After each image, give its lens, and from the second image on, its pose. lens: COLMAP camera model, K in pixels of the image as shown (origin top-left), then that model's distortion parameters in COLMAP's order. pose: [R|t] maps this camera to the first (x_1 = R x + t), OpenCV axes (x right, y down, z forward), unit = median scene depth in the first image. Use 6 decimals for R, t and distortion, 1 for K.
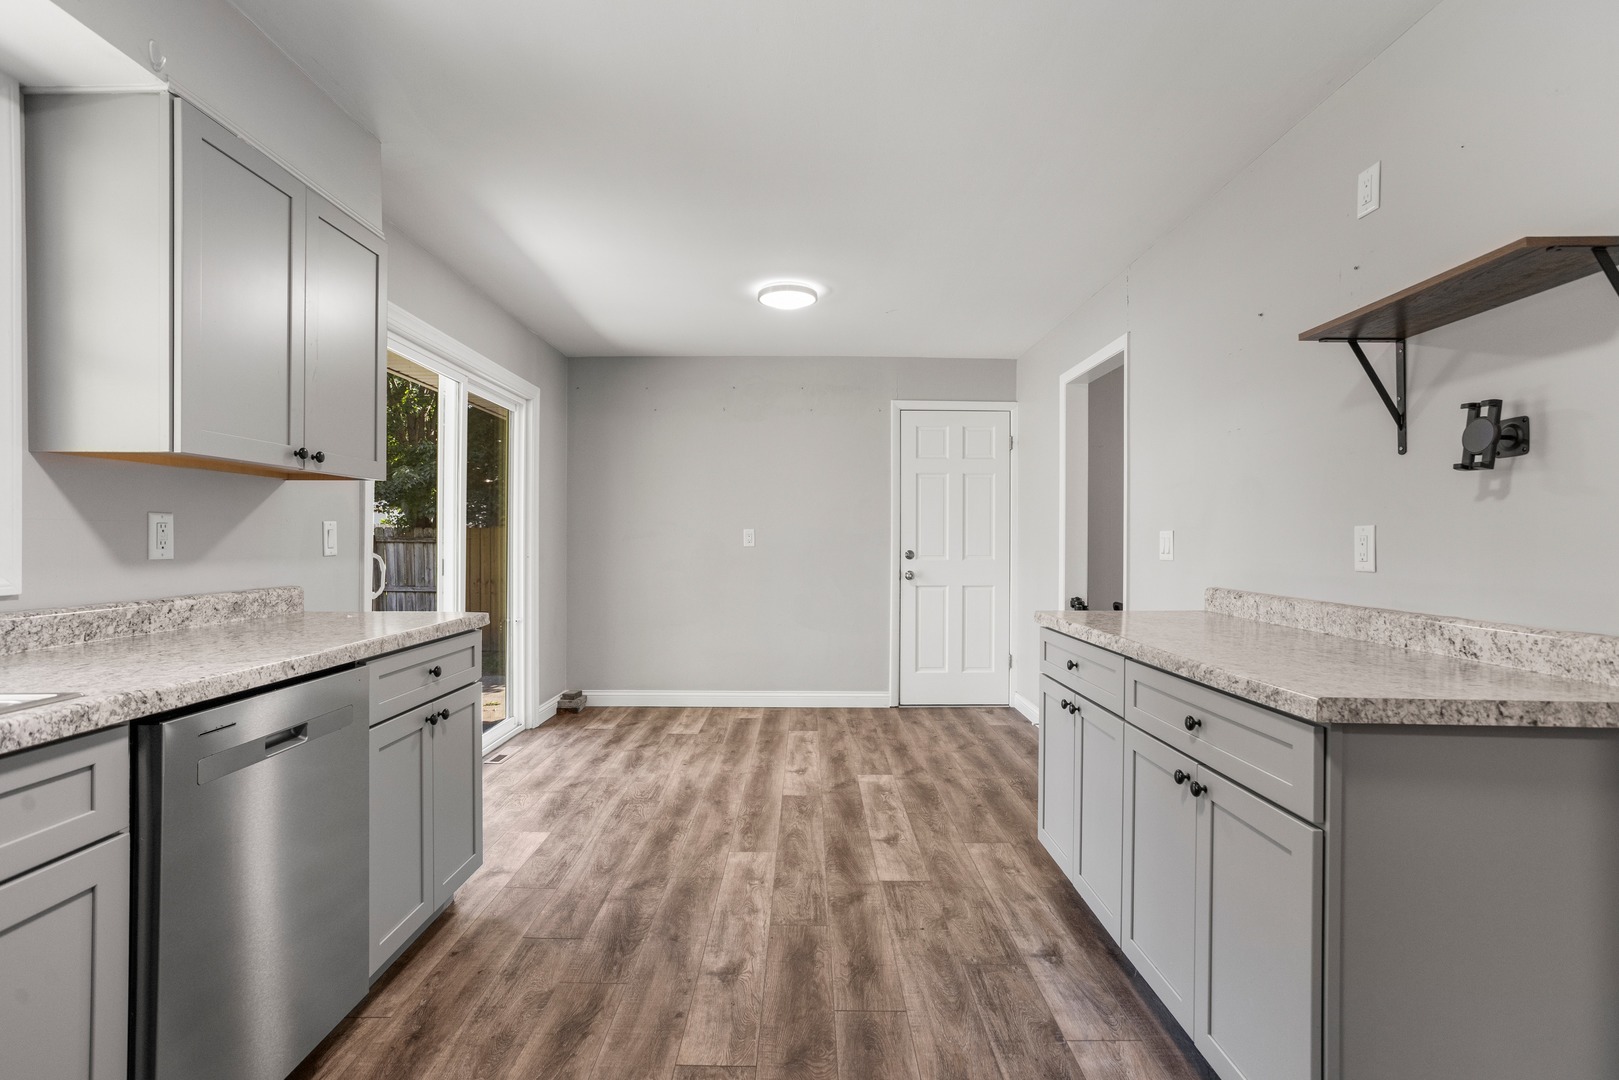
lens RADIAL K [[788.8, 0, 811.2], [0, 788.8, 531.1], [0, 0, 1]] dist [-0.041082, 0.025803]
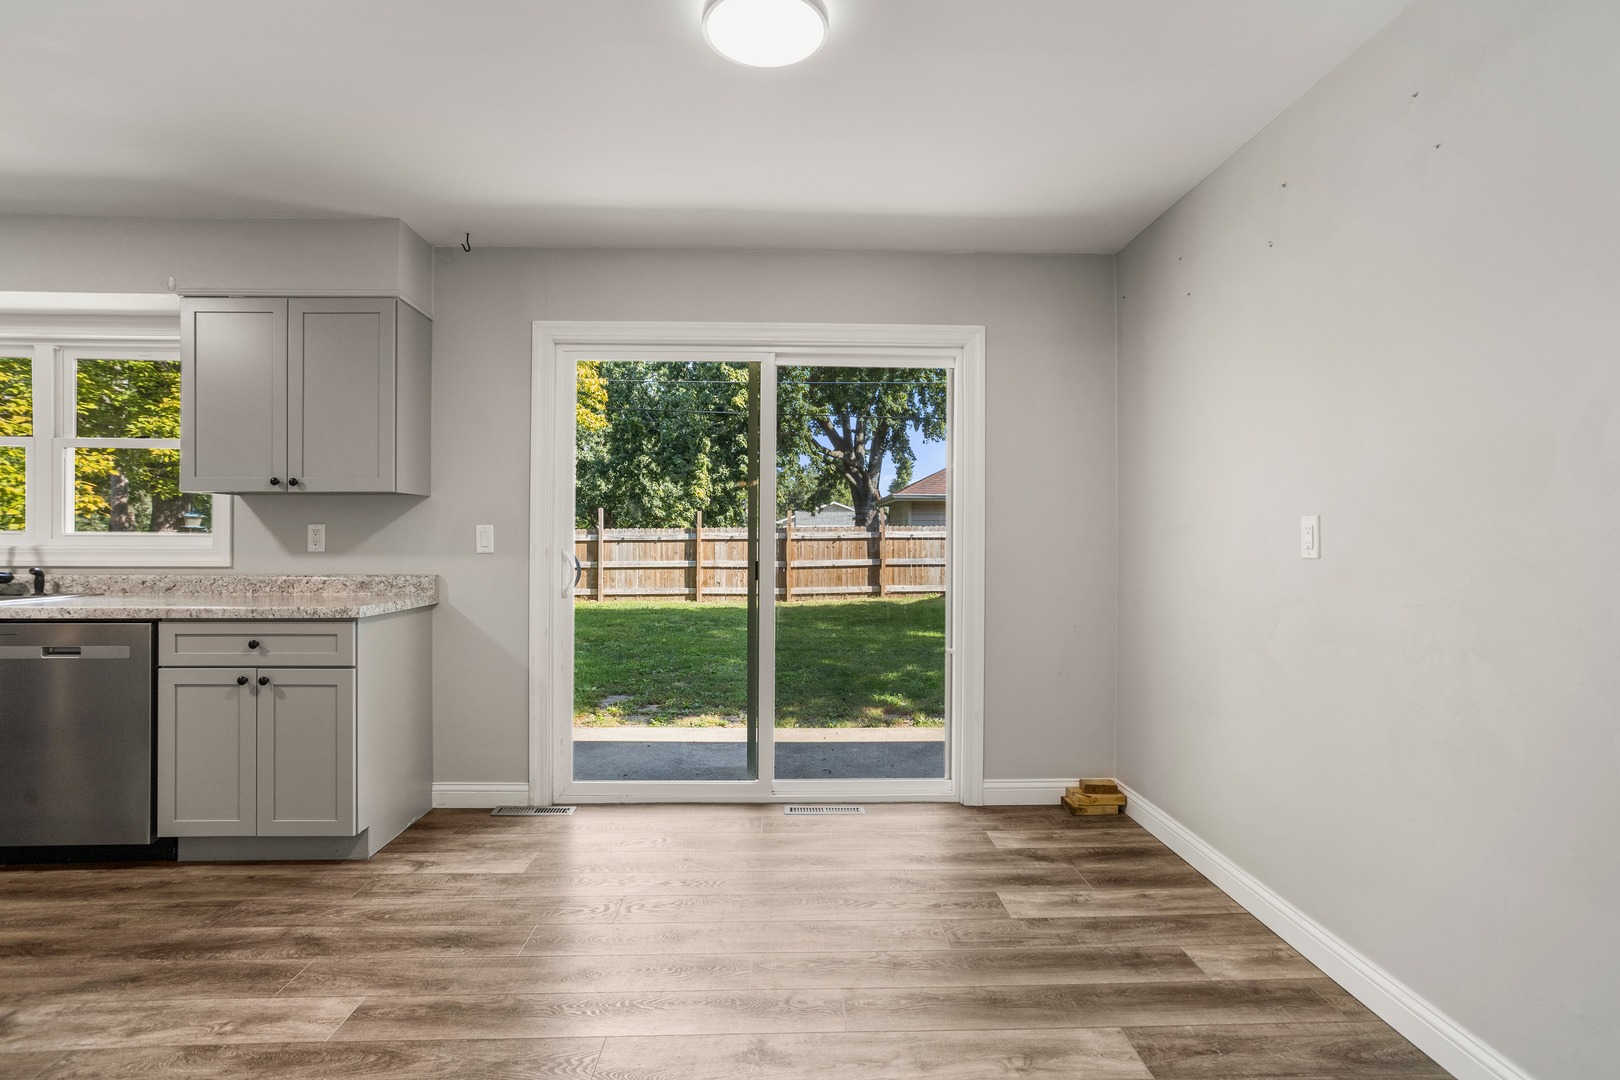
lens RADIAL K [[789.3, 0, 811.7], [0, 789.3, 531.0], [0, 0, 1]] dist [-0.041082, 0.025803]
pose [[0.025890, -0.012004, -0.999593, 0.603120], [0.008821, 0.999892, -0.011779, 0.015070], [0.999626, -0.008513, 0.025993, 1.411209]]
